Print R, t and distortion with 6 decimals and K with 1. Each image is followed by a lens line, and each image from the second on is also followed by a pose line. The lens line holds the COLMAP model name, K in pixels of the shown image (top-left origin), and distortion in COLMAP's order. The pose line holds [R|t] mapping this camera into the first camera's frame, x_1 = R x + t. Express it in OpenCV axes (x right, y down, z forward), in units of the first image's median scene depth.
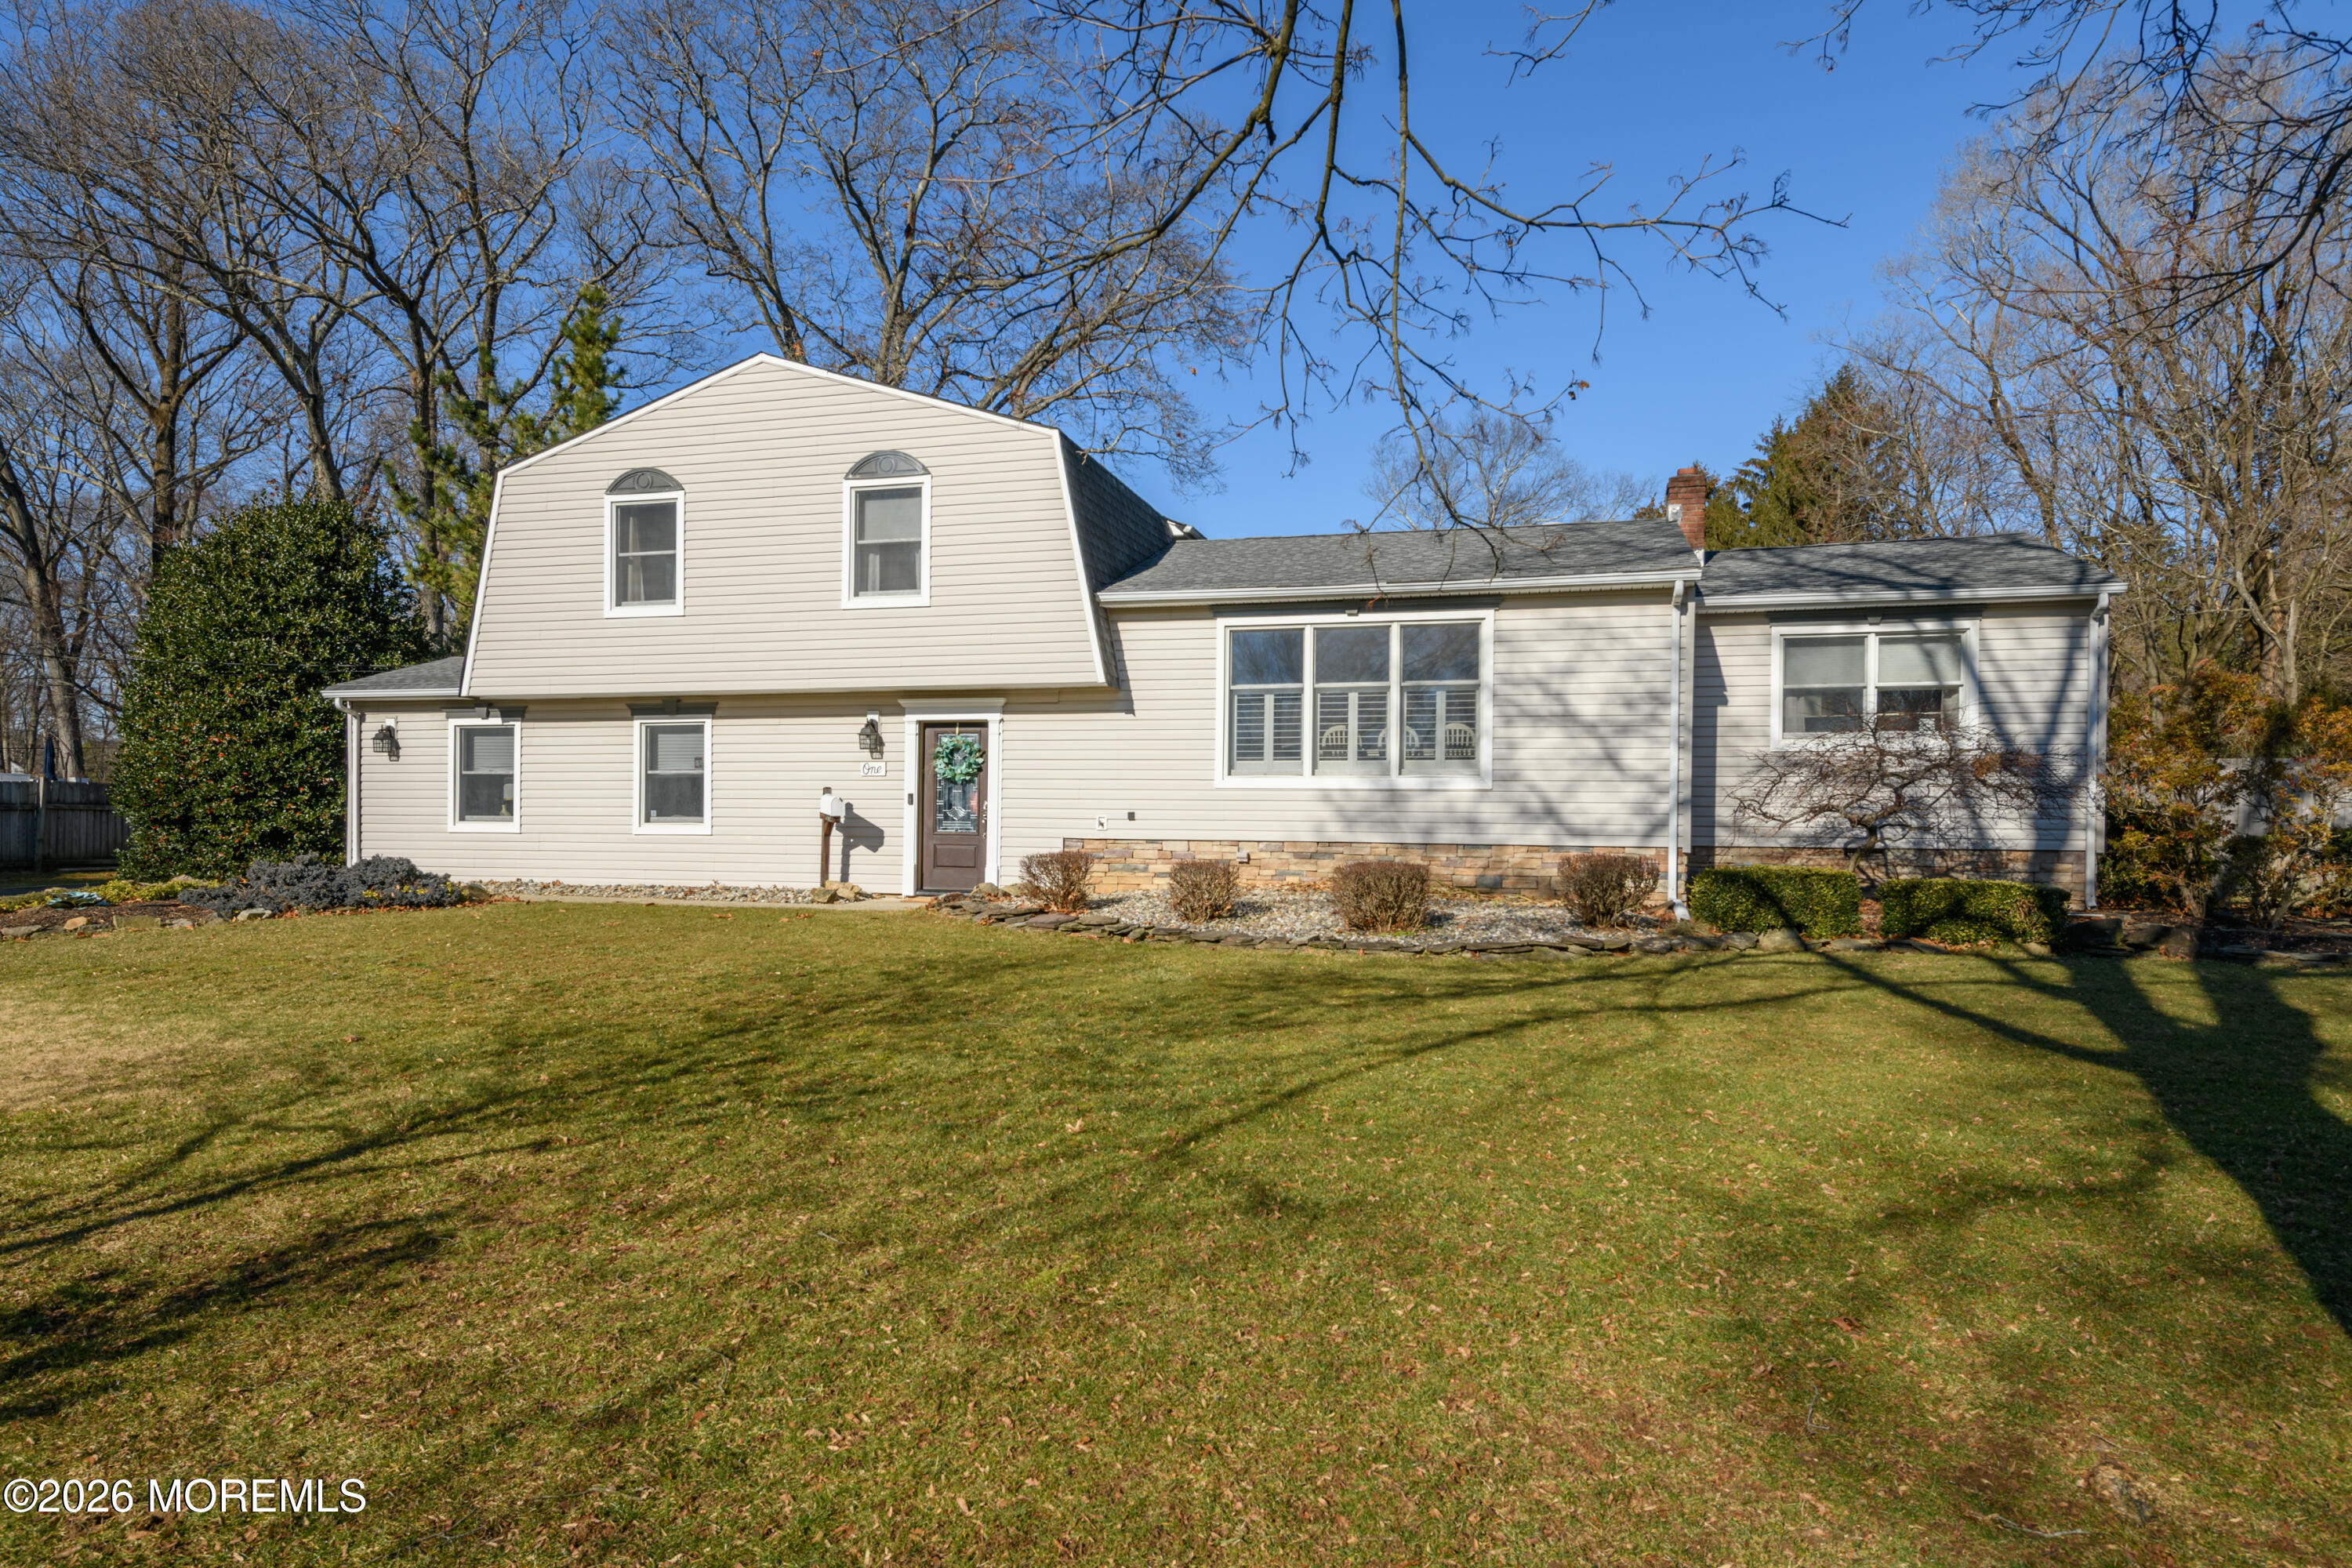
lens RADIAL K [[1421.3, 0, 1177.0], [0, 1421.3, 791.4], [0, 0, 1]] dist [-0.034461, -0.000199]
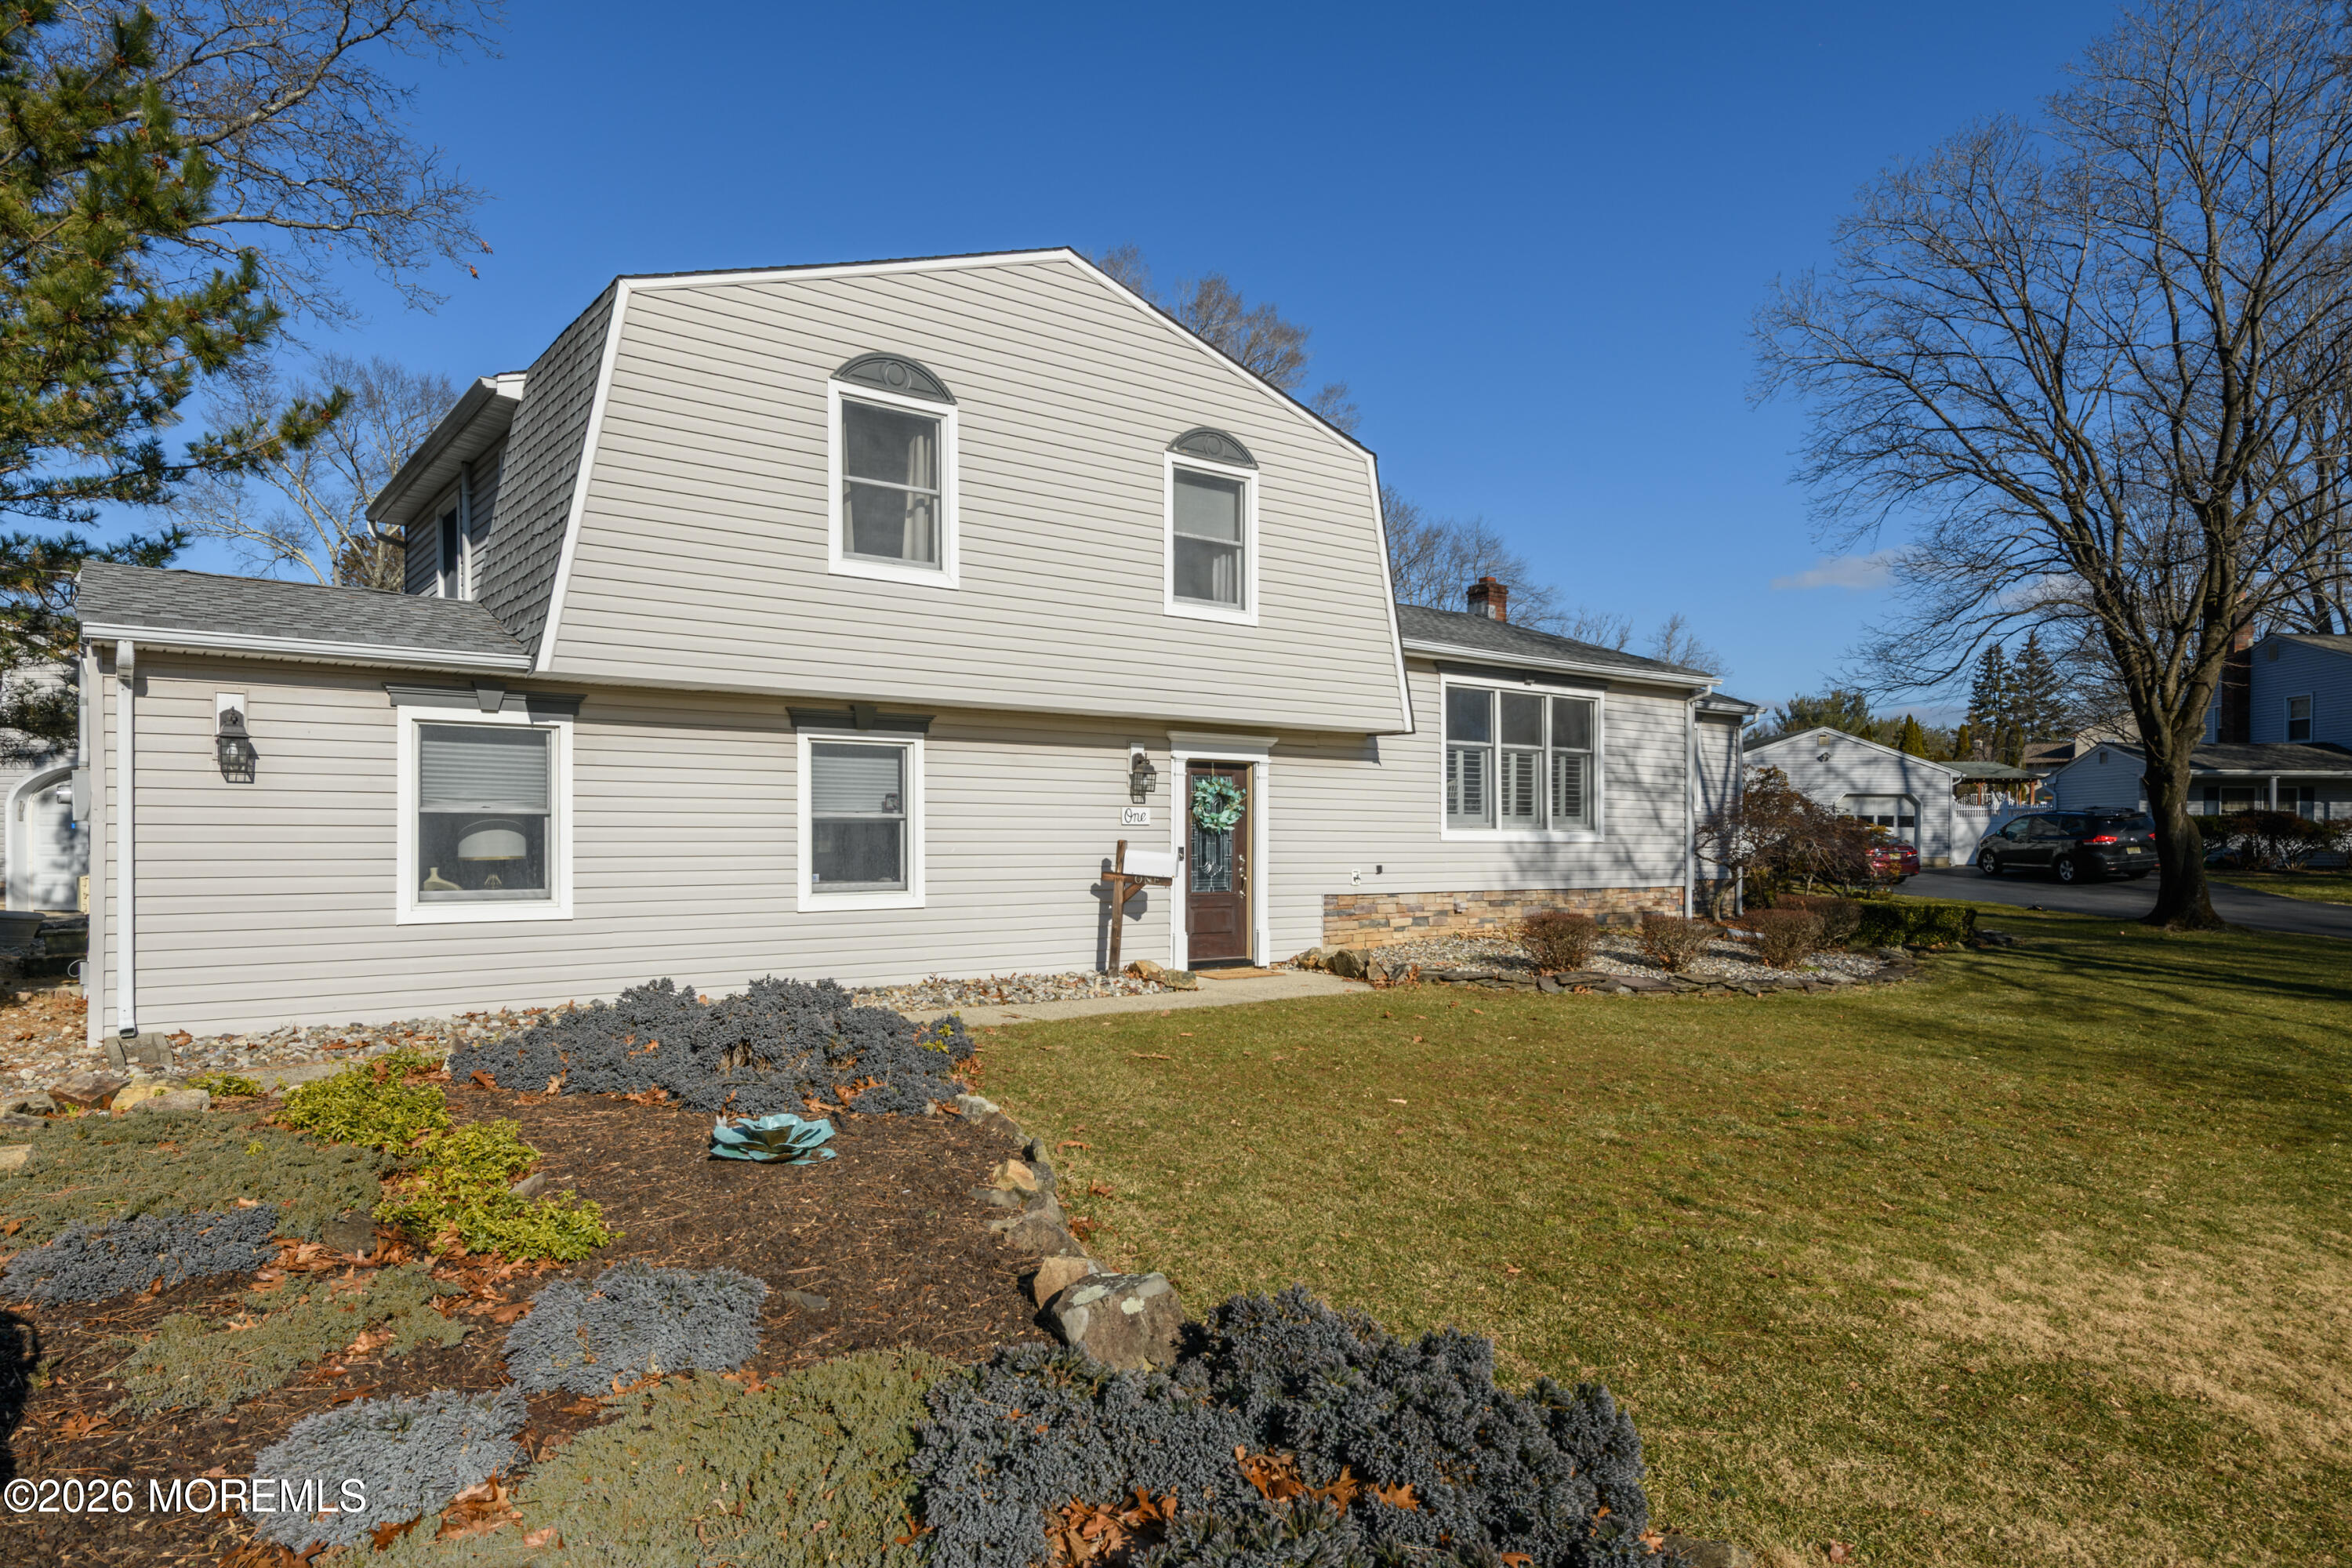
lens RADIAL K [[1421.3, 0, 1176.4], [0, 1421.3, 802.6], [0, 0, 1]] dist [-0.034461, -0.000199]
pose [[0.594983, 0.016622, 0.803566, -0.866558], [-0.009428, 0.999862, -0.013702, -0.013253], [-0.803683, 0.000577, 0.595058, 0.527398]]
